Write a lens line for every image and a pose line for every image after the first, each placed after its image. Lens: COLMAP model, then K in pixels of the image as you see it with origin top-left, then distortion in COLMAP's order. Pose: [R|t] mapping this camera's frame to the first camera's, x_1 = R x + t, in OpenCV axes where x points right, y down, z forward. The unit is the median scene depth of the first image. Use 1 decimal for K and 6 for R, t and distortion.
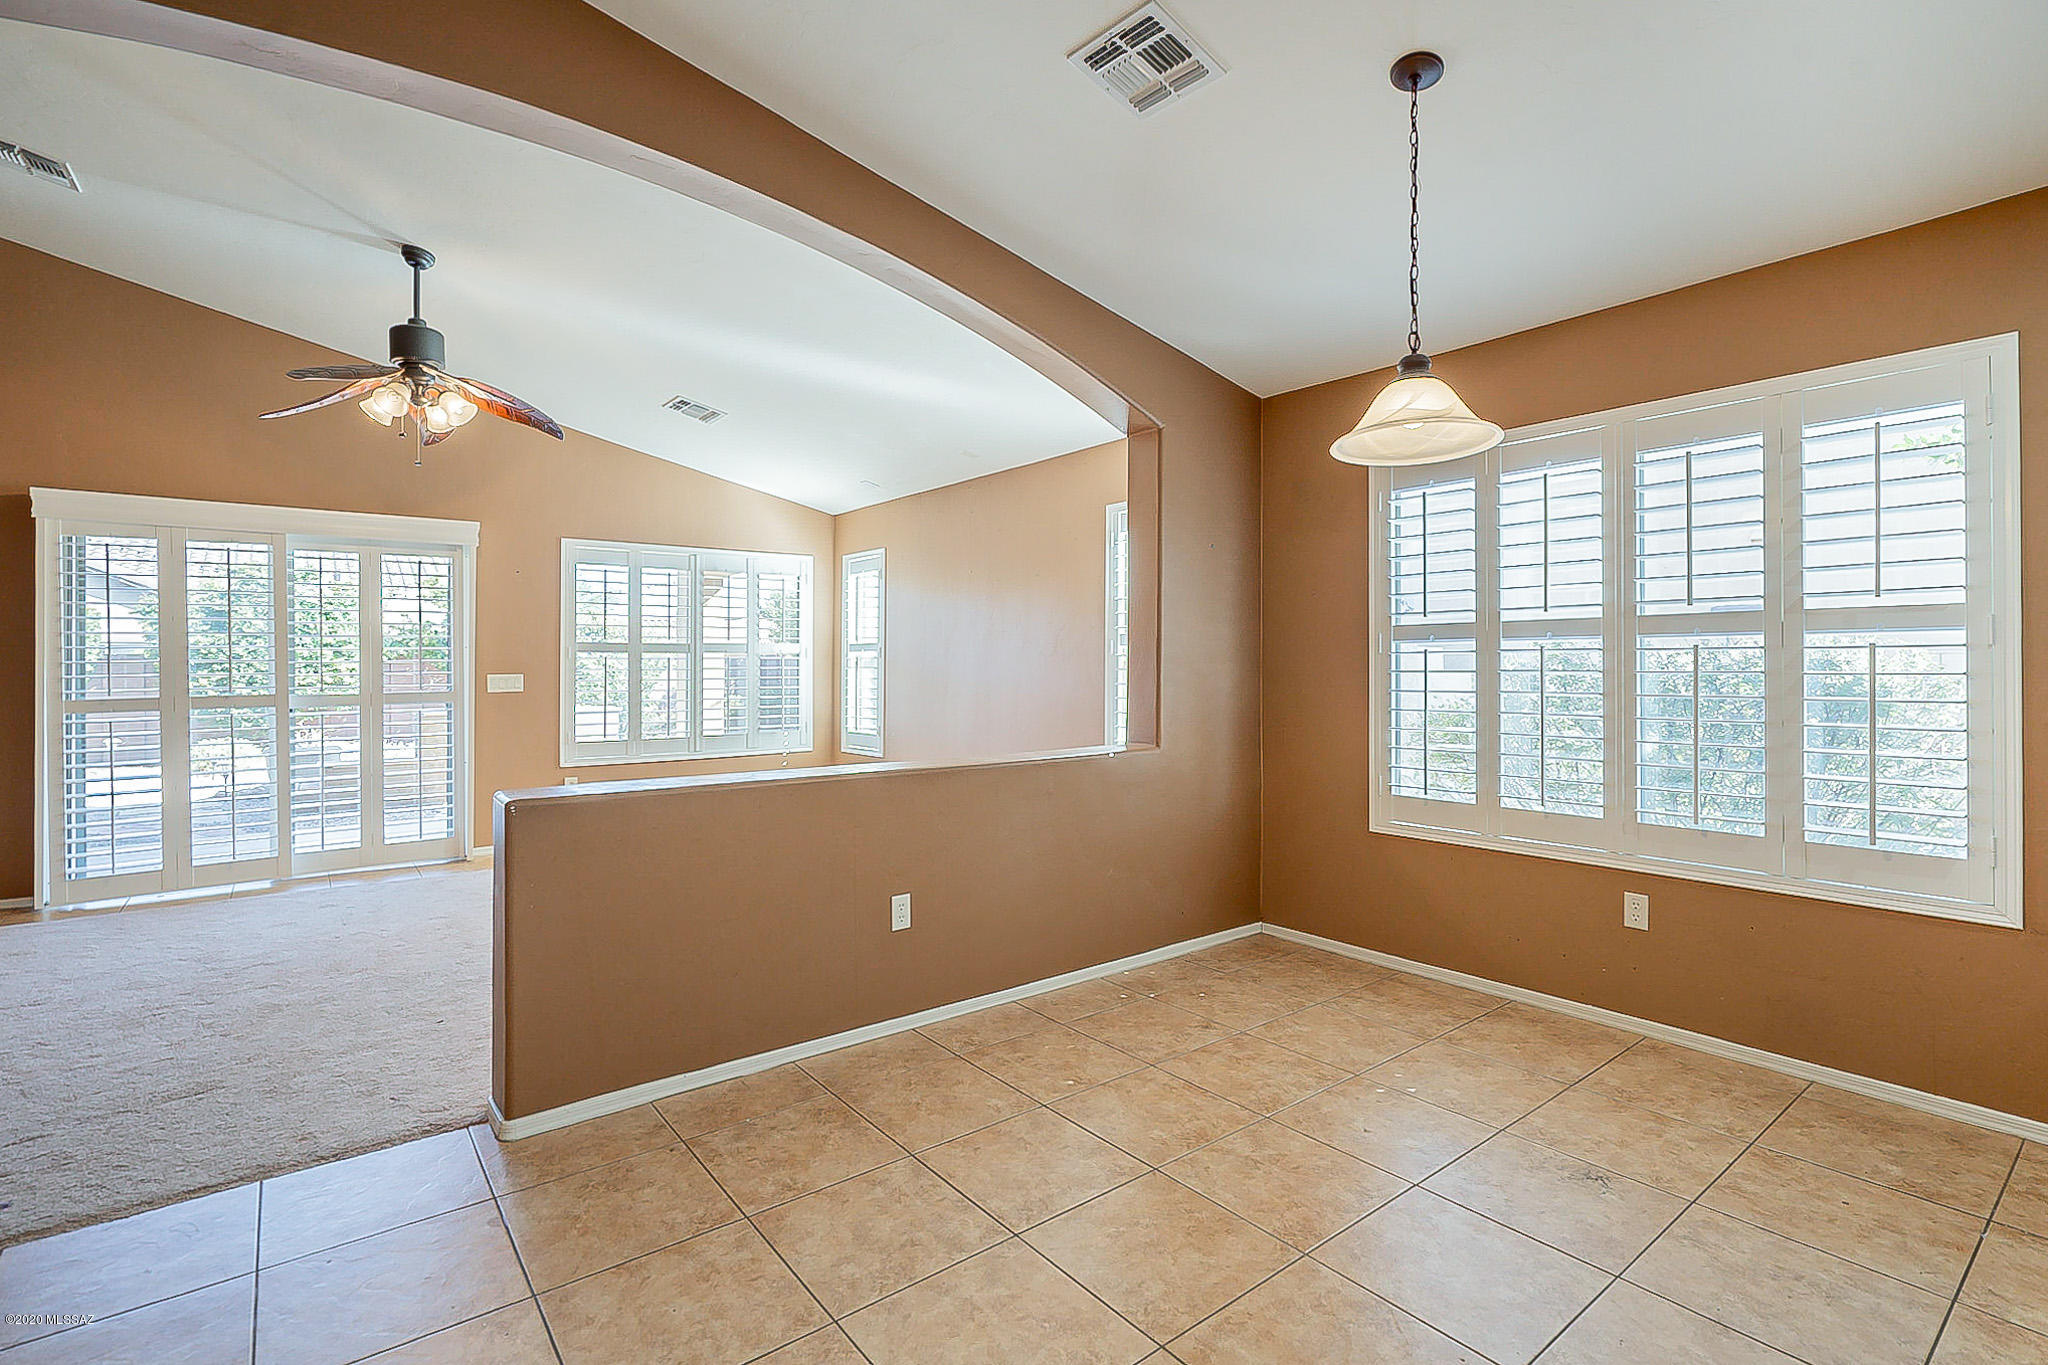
lens RADIAL K [[952.3, 0, 1034.5], [0, 952.3, 659.9], [0, 0, 1]] dist [-0.001614, 0.002604]
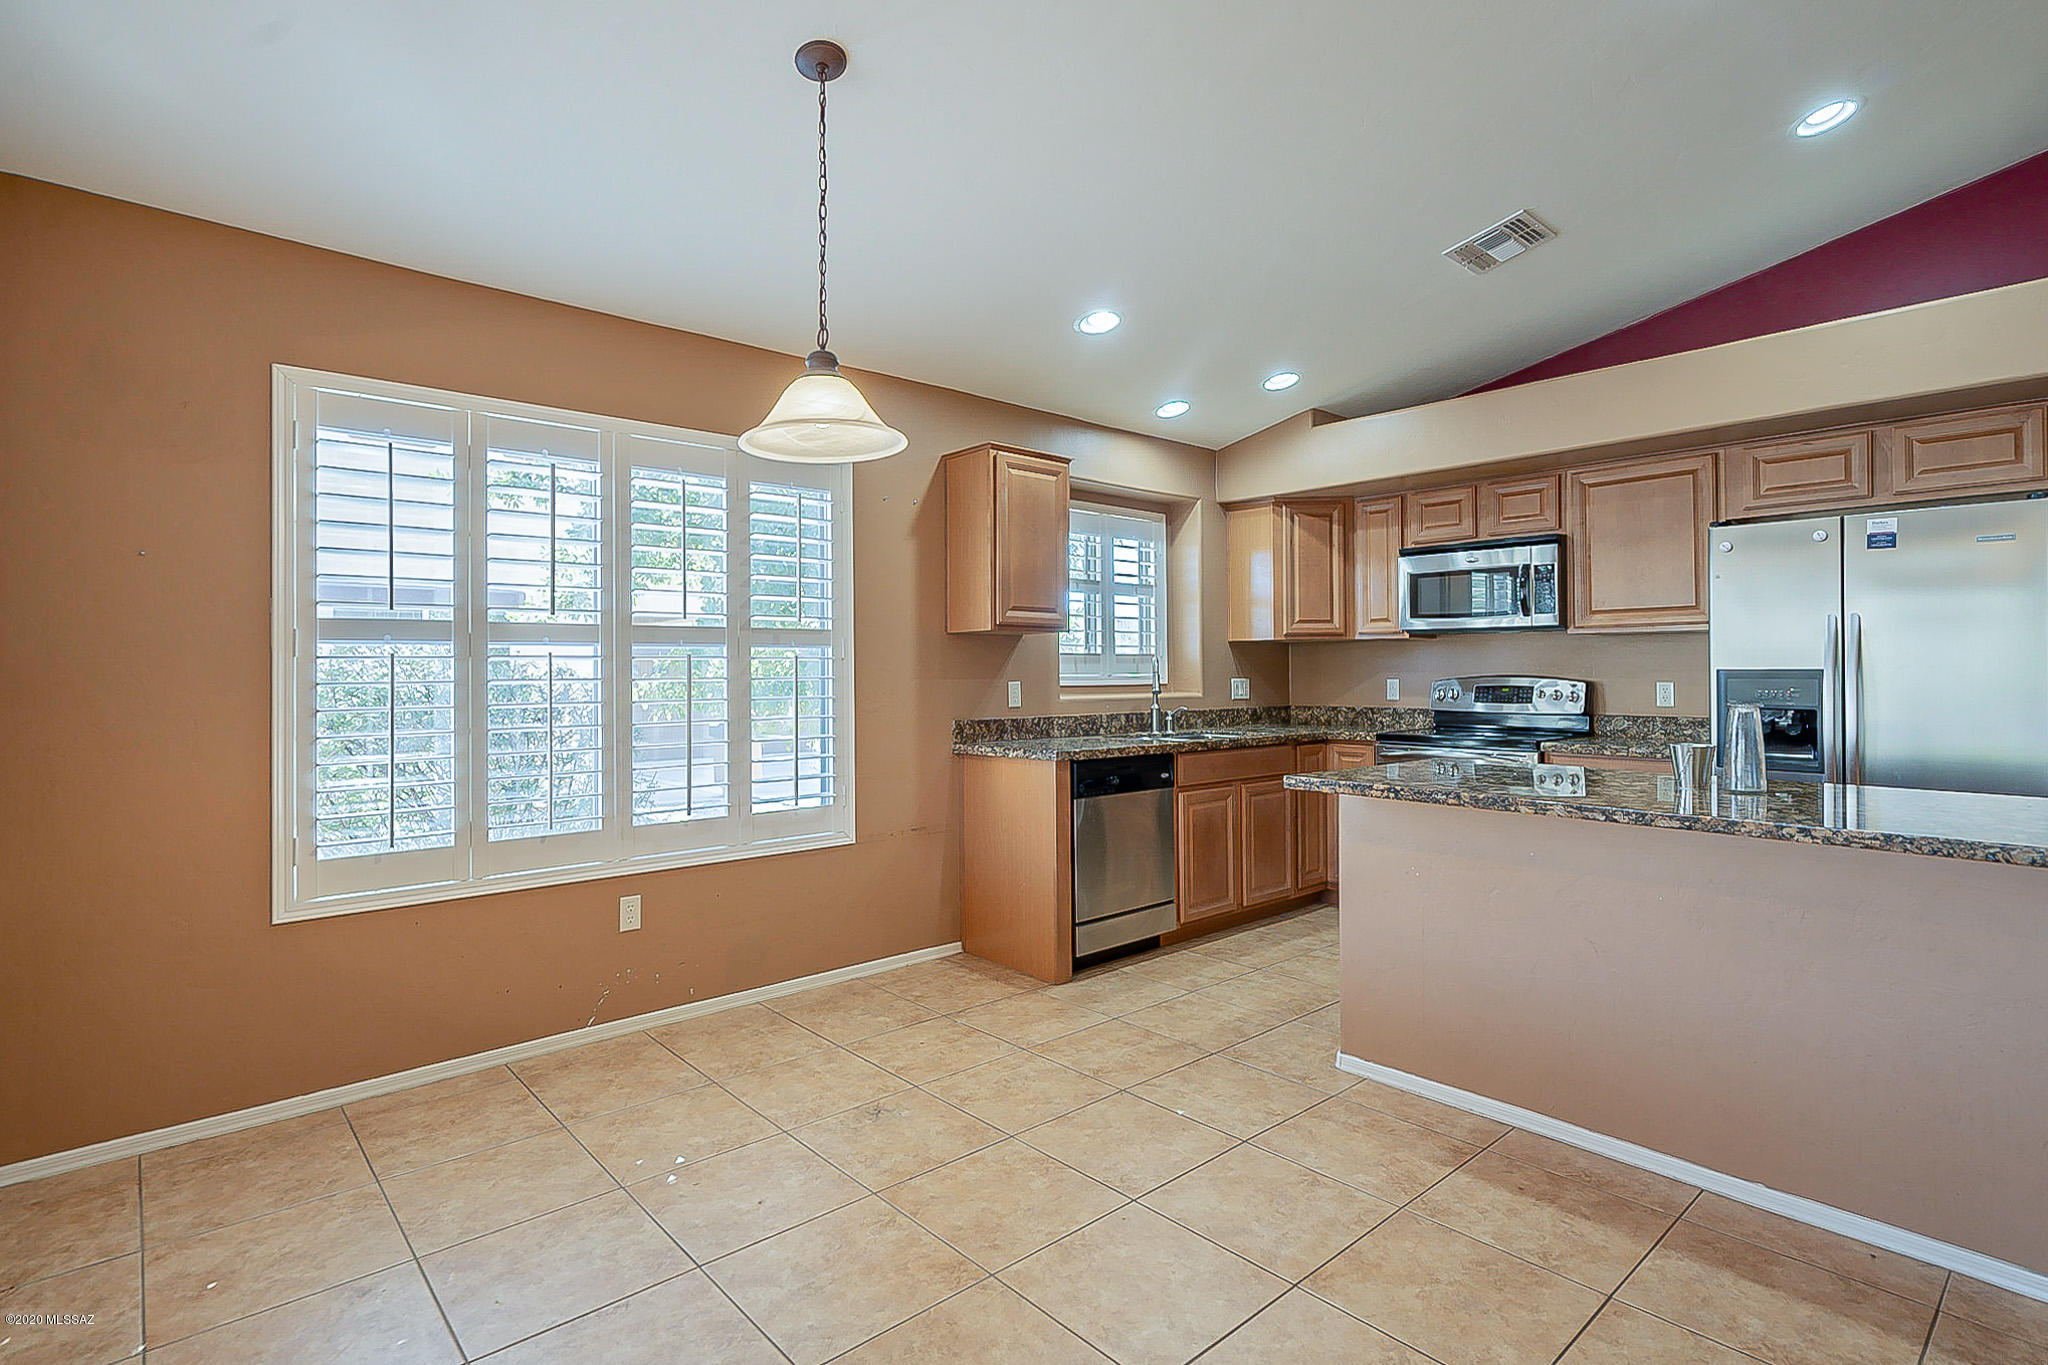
lens RADIAL K [[990.4, 0, 1027.5], [0, 990.4, 660.4], [0, 0, 1]] dist [0.000997, 0.002049]
pose [[-0.051844, 0.011976, 0.998583, -0.434602], [-0.000789, 0.999927, -0.012033, 0.004271], [-0.998655, -0.001412, -0.051830, 0.599330]]
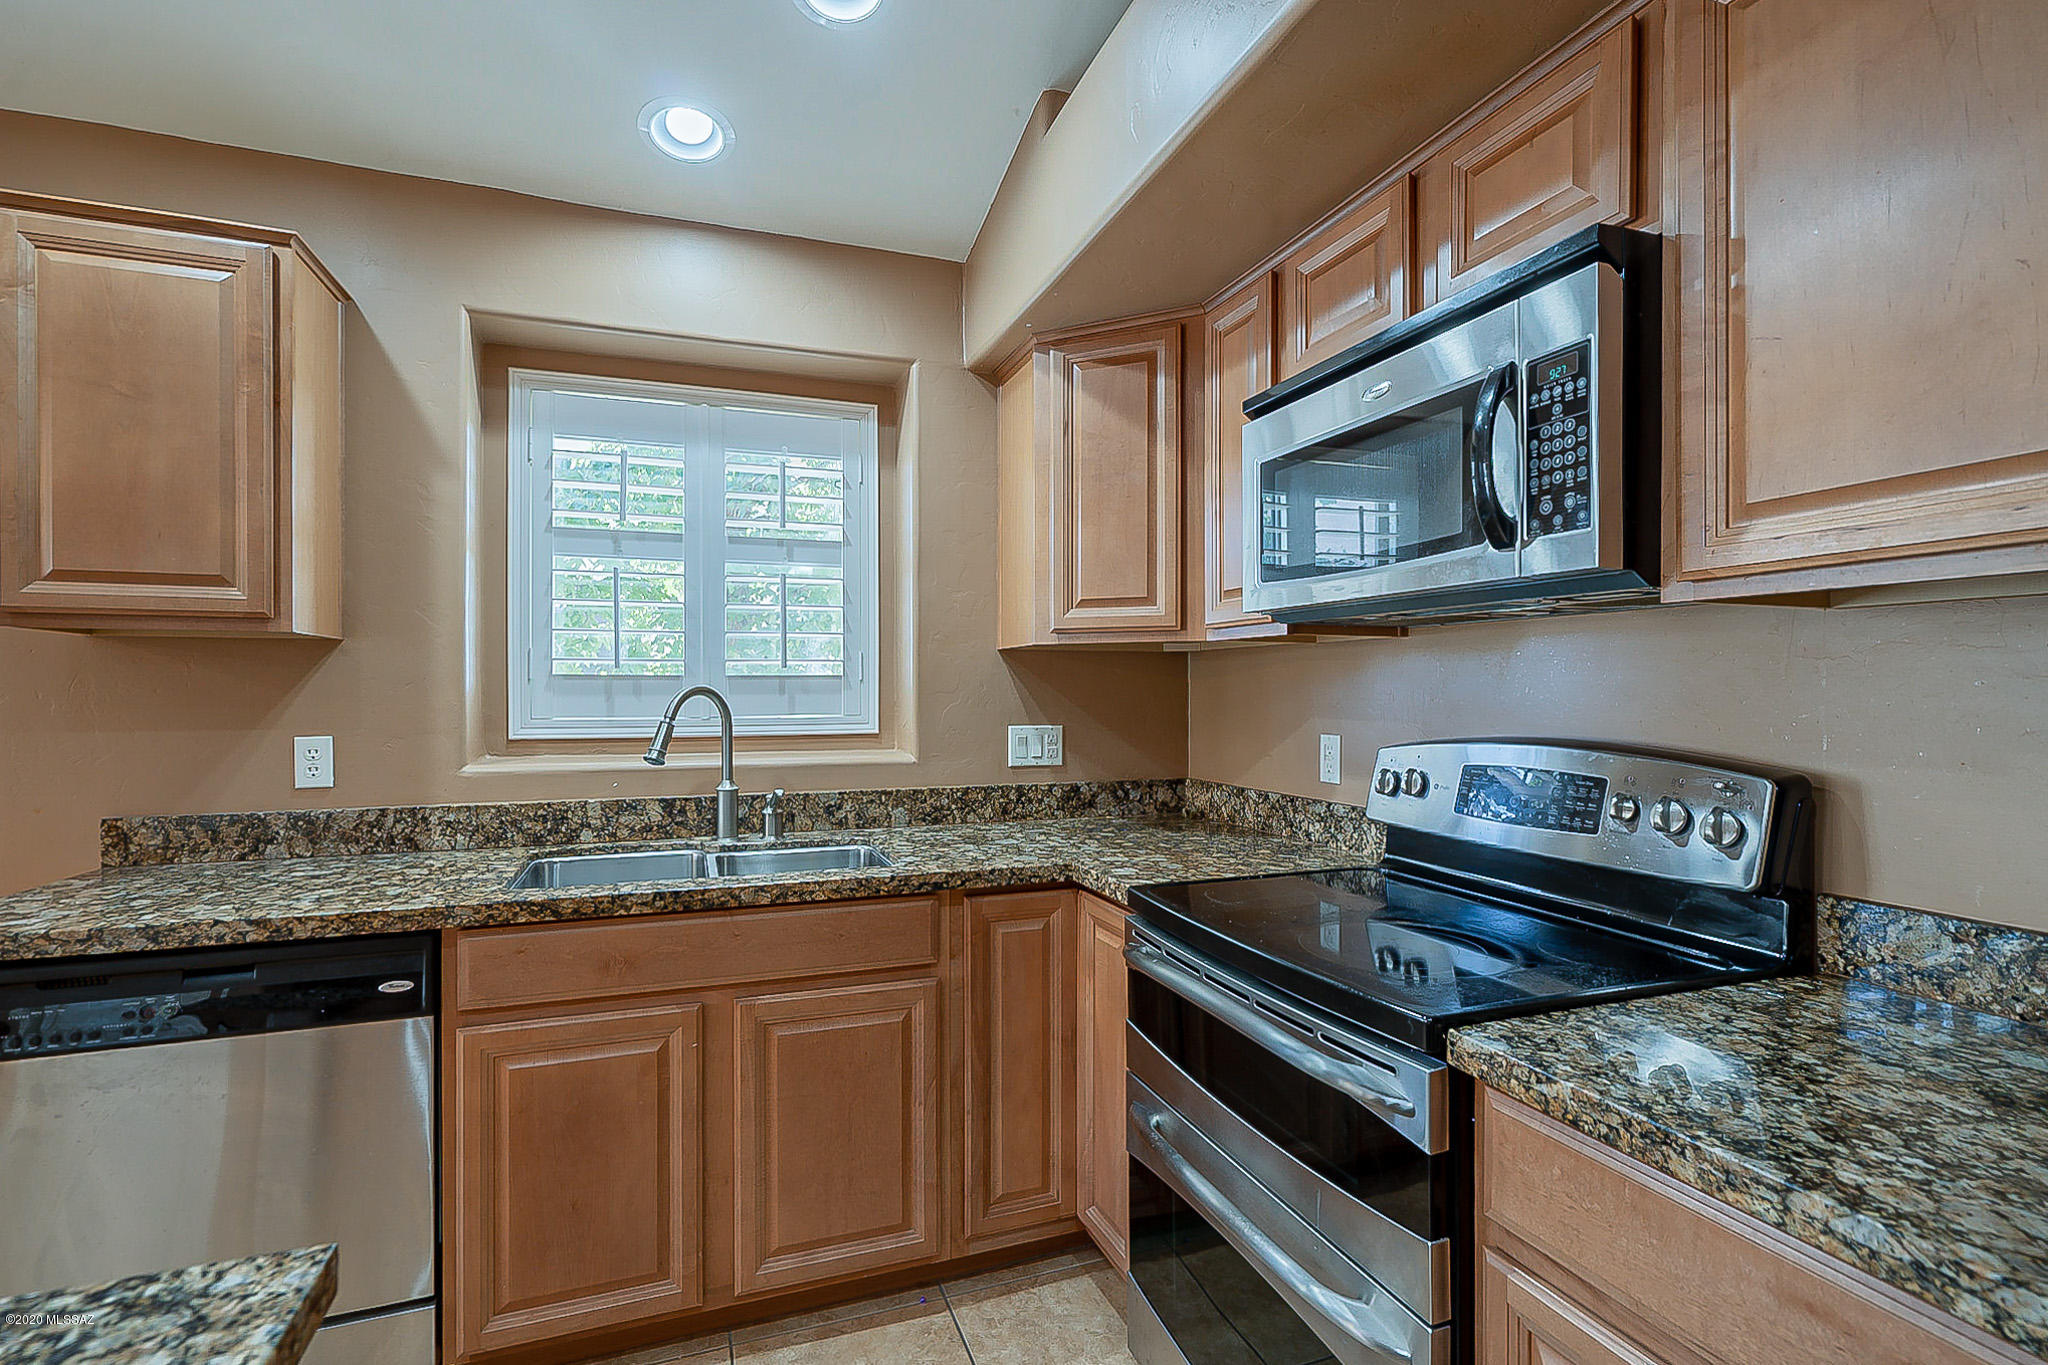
lens RADIAL K [[952.3, 0, 1024.3], [0, 952.3, 689.8], [0, 0, 1]] dist [-0.001614, 0.002604]
pose [[0.317394, -0.002170, 0.948291, 0.481595], [-0.003648, 0.999987, 0.003510, -0.017439], [-0.948287, -0.004573, 0.317382, -0.106733]]
